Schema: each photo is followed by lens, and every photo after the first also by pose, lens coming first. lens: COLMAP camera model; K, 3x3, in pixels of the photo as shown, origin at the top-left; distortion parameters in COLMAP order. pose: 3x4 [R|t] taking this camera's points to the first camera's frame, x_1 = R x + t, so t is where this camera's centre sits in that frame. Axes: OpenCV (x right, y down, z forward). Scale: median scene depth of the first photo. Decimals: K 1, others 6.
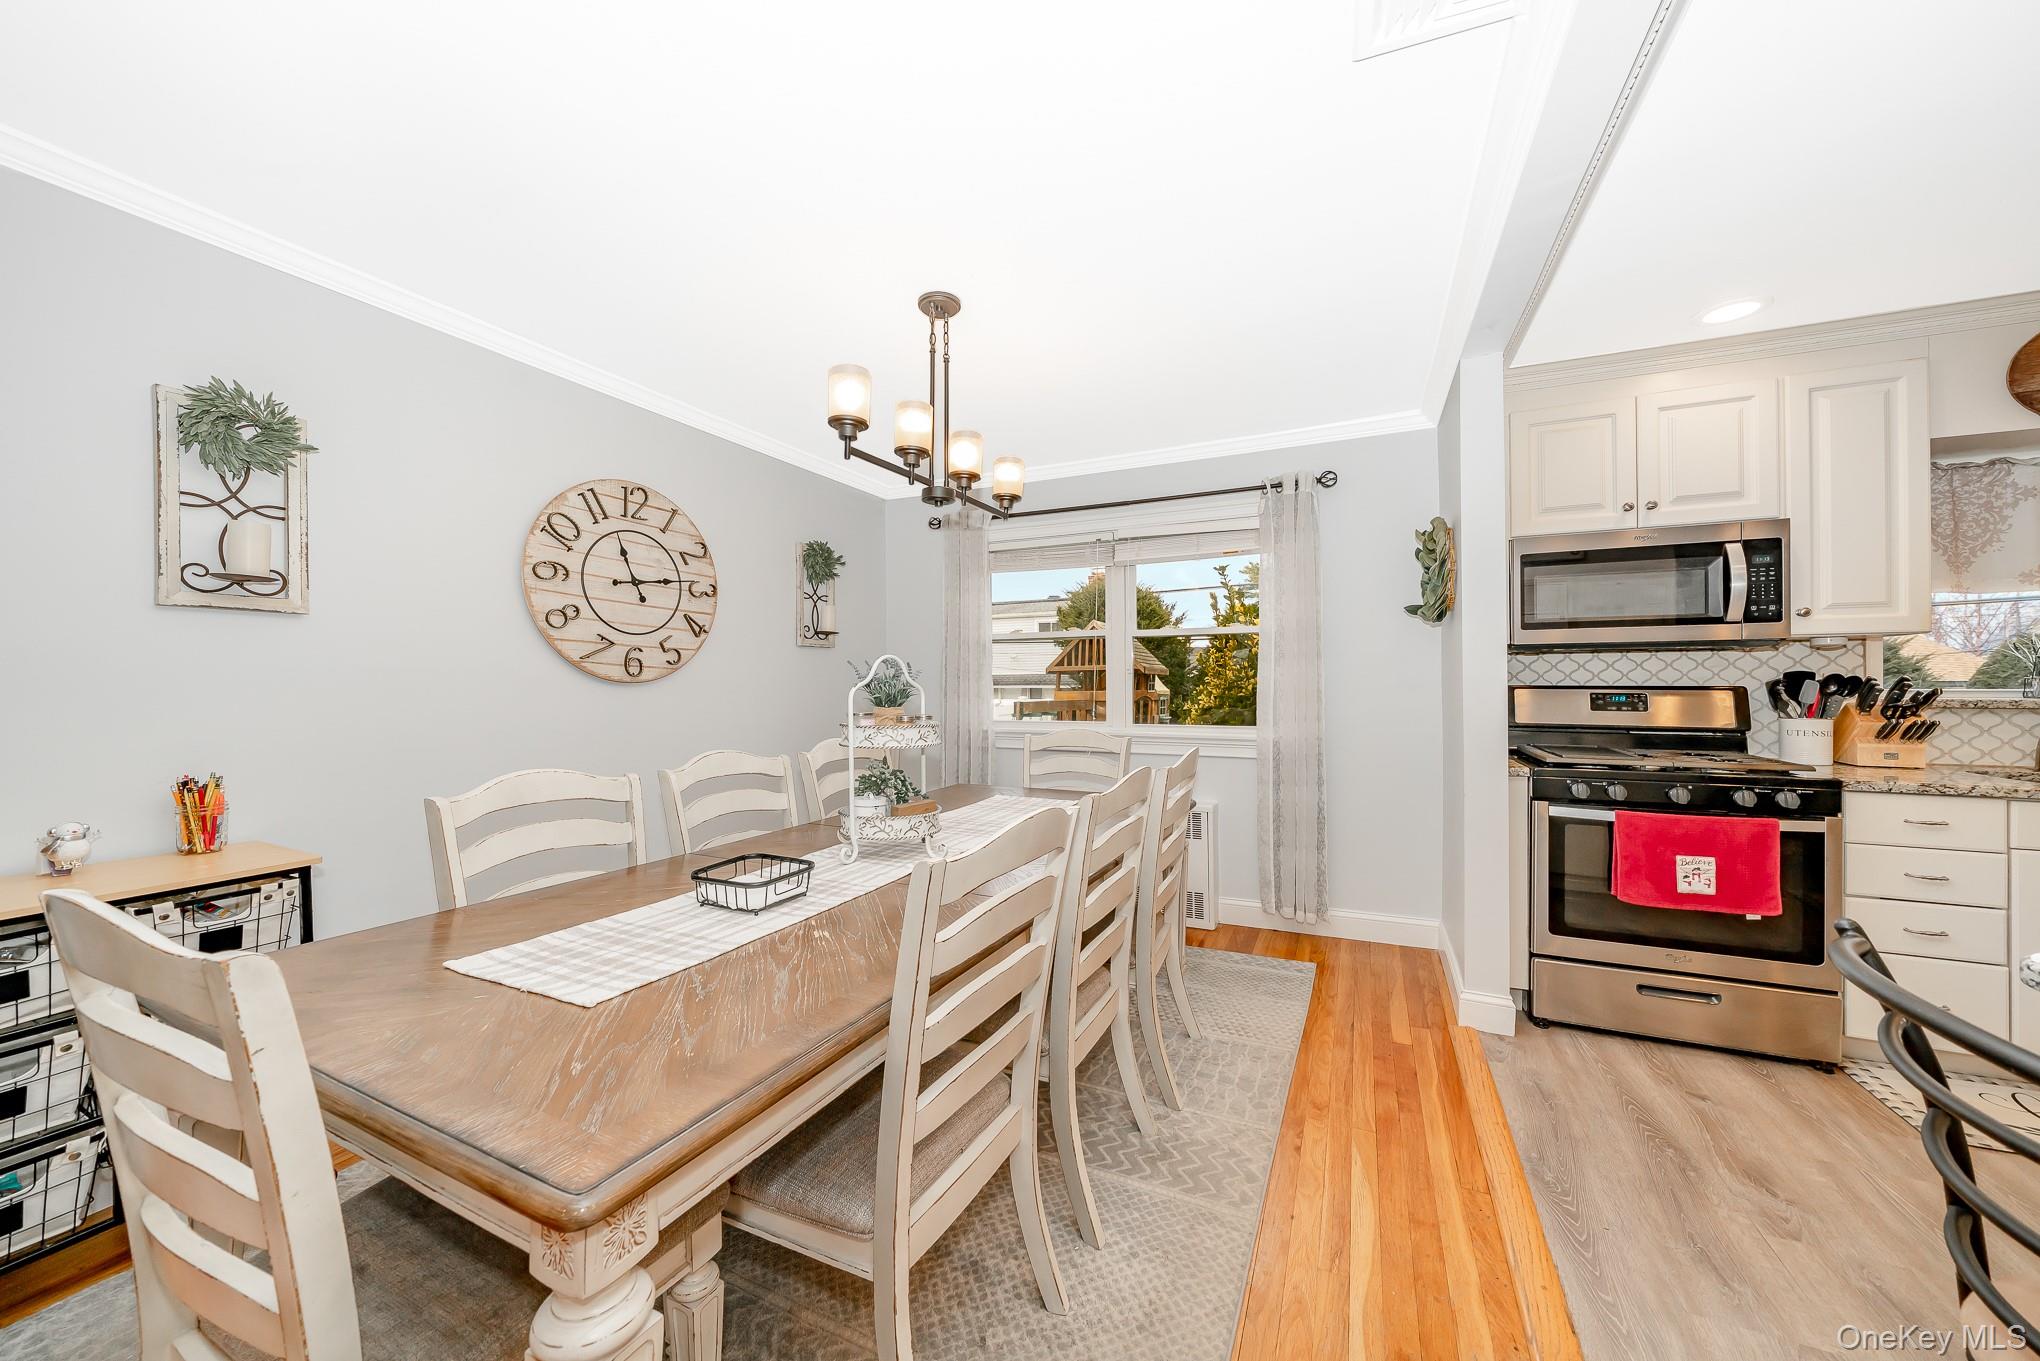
lens RADIAL K [[755.6, 0, 1062.0], [0, 755.6, 678.9], [0, 0, 1]] dist [-0.004627, -0.000421]
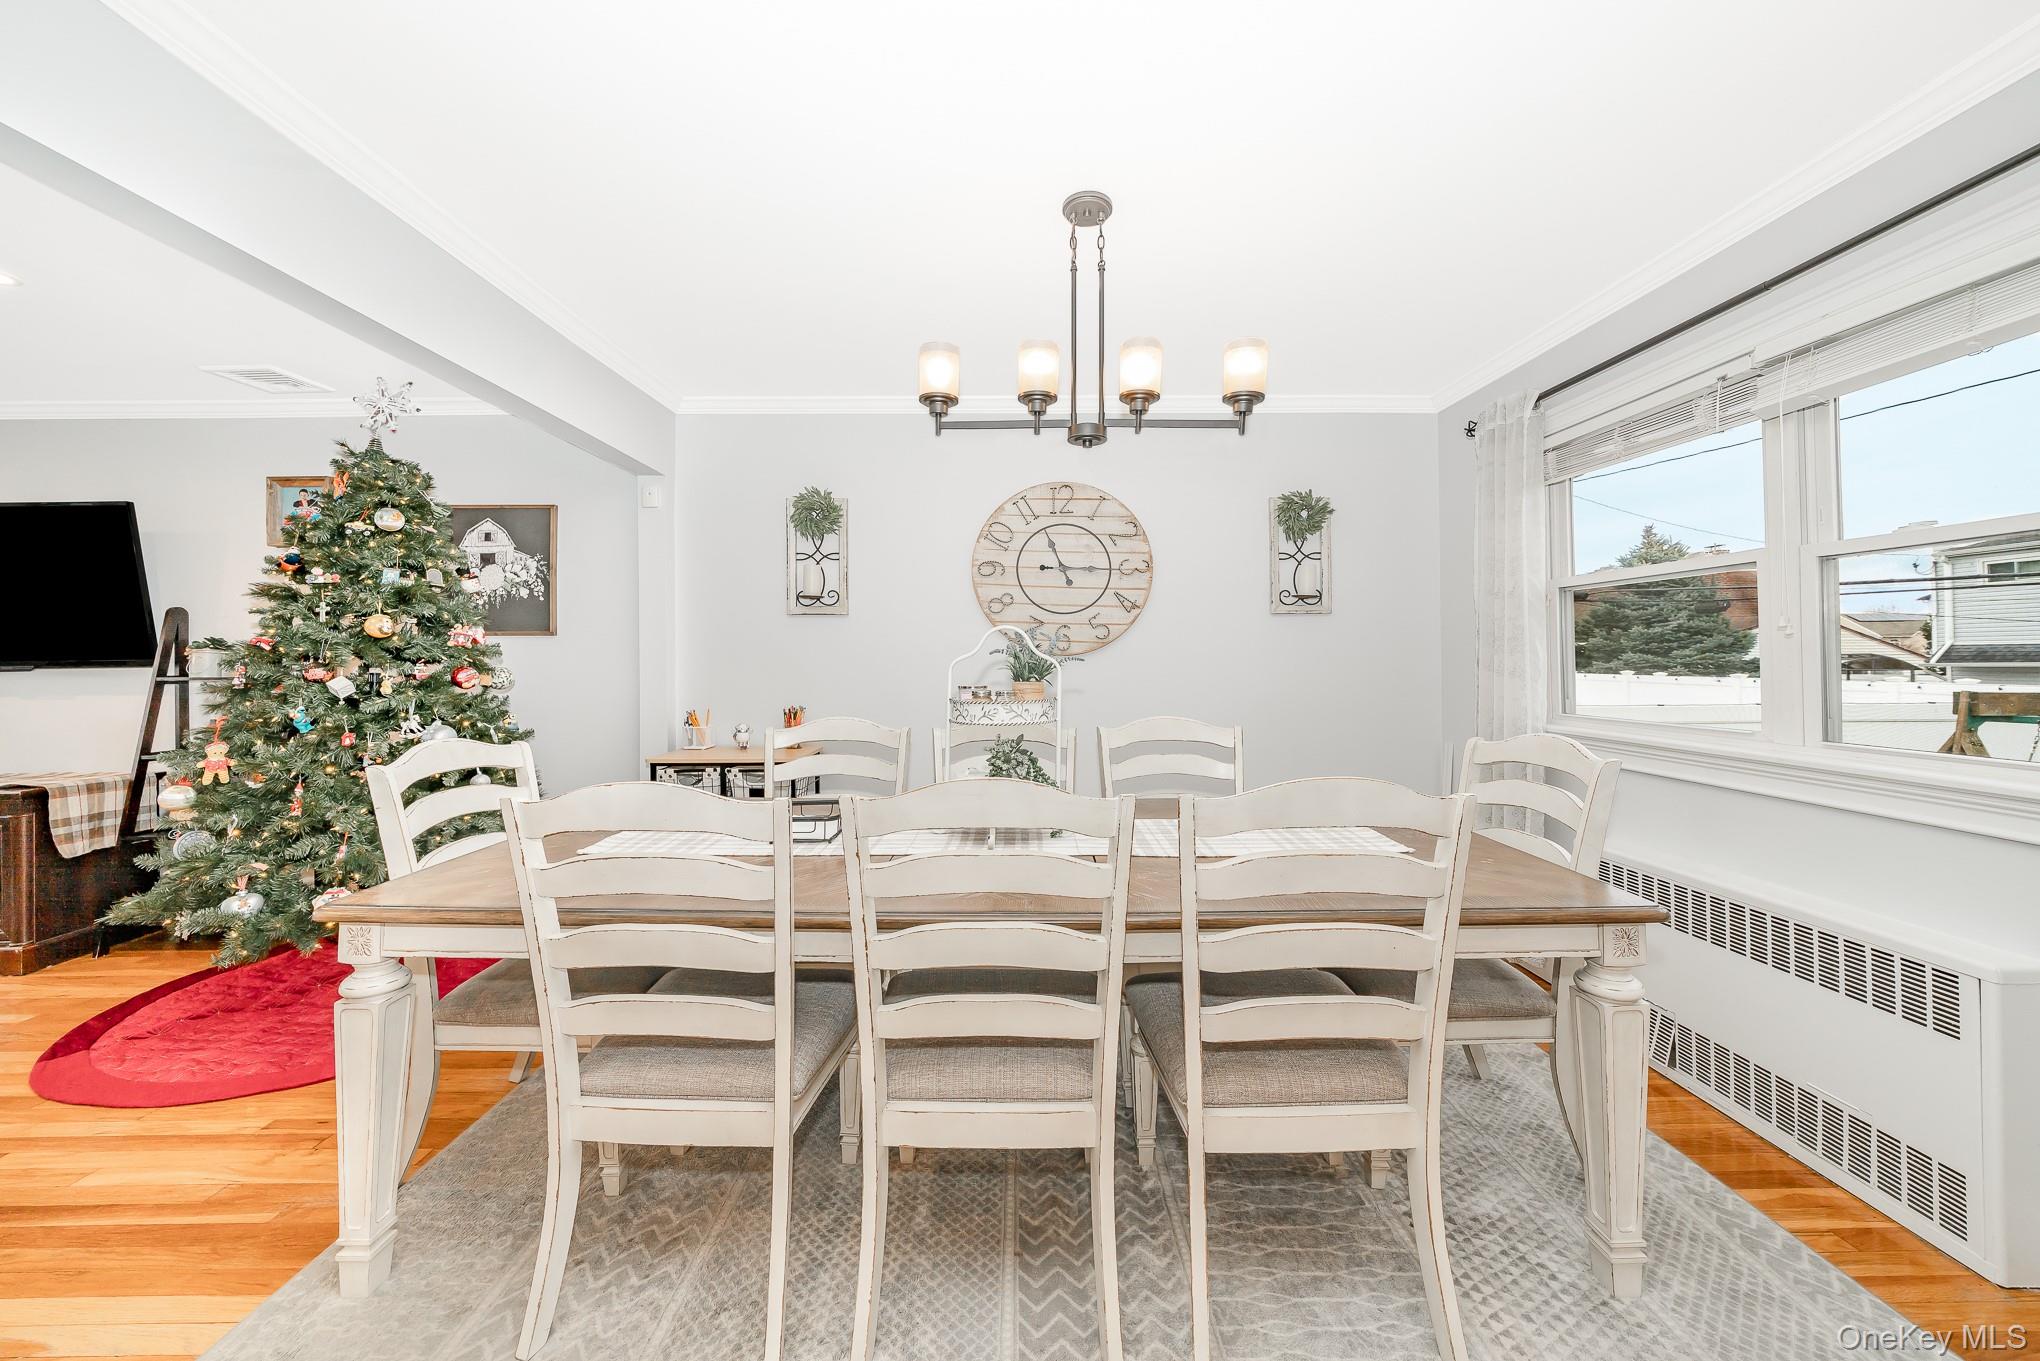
lens RADIAL K [[767.3, 0, 995.8], [0, 767.3, 653.9], [0, 0, 1]] dist [-0.002438, 0.000042]
pose [[0.370412, -0.005232, -0.928853, 0.514339], [0.005724, 0.999978, -0.003350, 0.005911], [0.928850, -0.004076, 0.370434, 0.502592]]
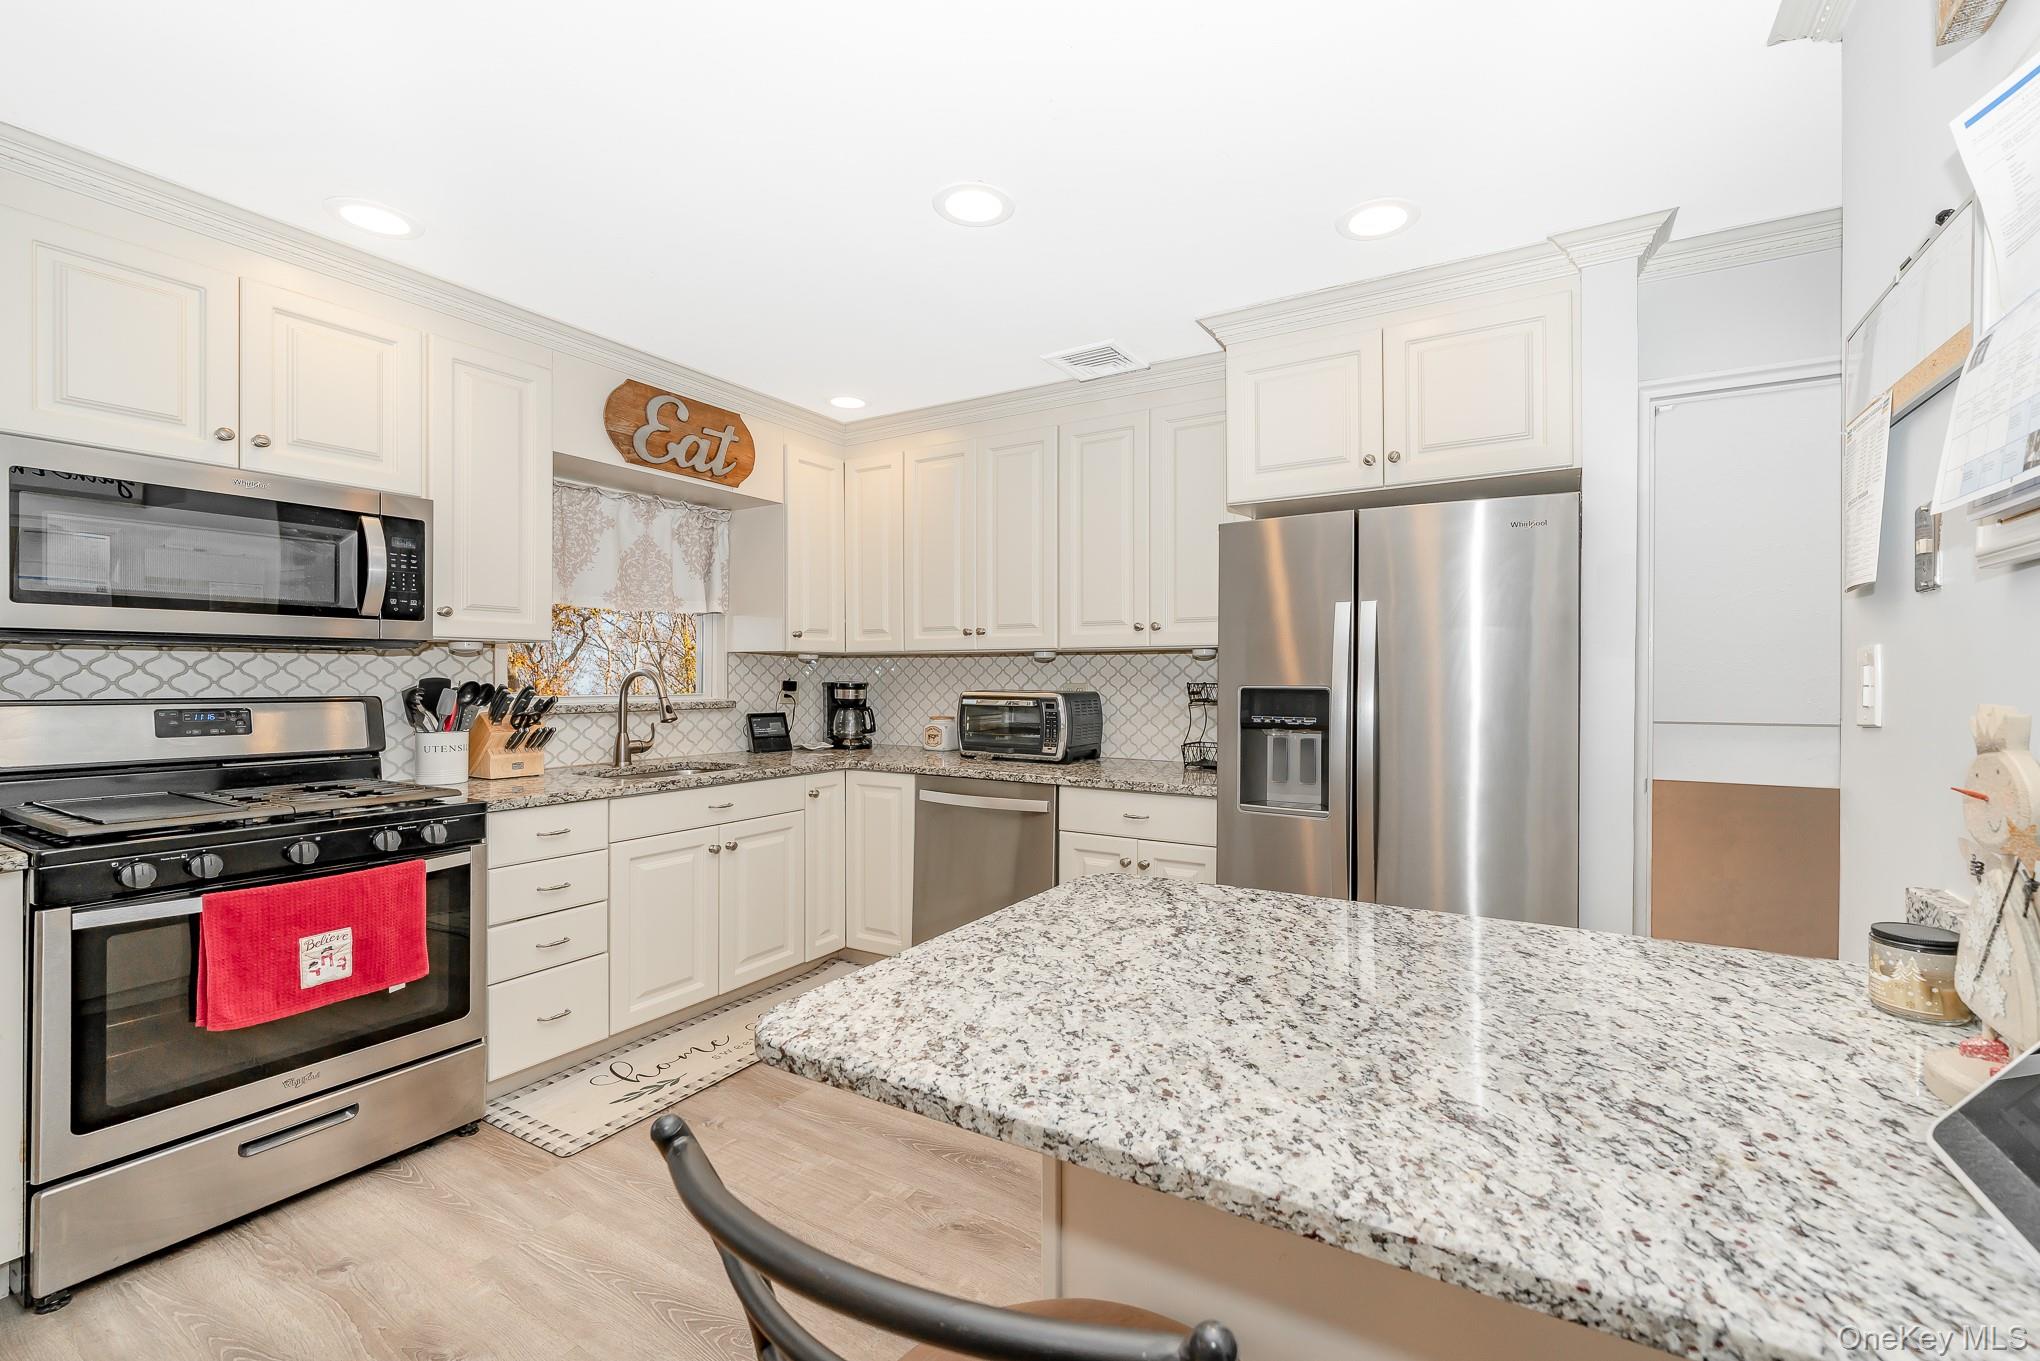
lens RADIAL K [[837.7, 0, 1020.0], [0, 837.7, 680.5], [0, 0, 1]] dist [-0.000292, -0.000016]
pose [[0.147743, -0.000217, 0.989026, 0.122735], [-0.006777, 0.999976, 0.001232, -0.014280], [-0.989003, -0.006885, 0.147738, 0.194523]]
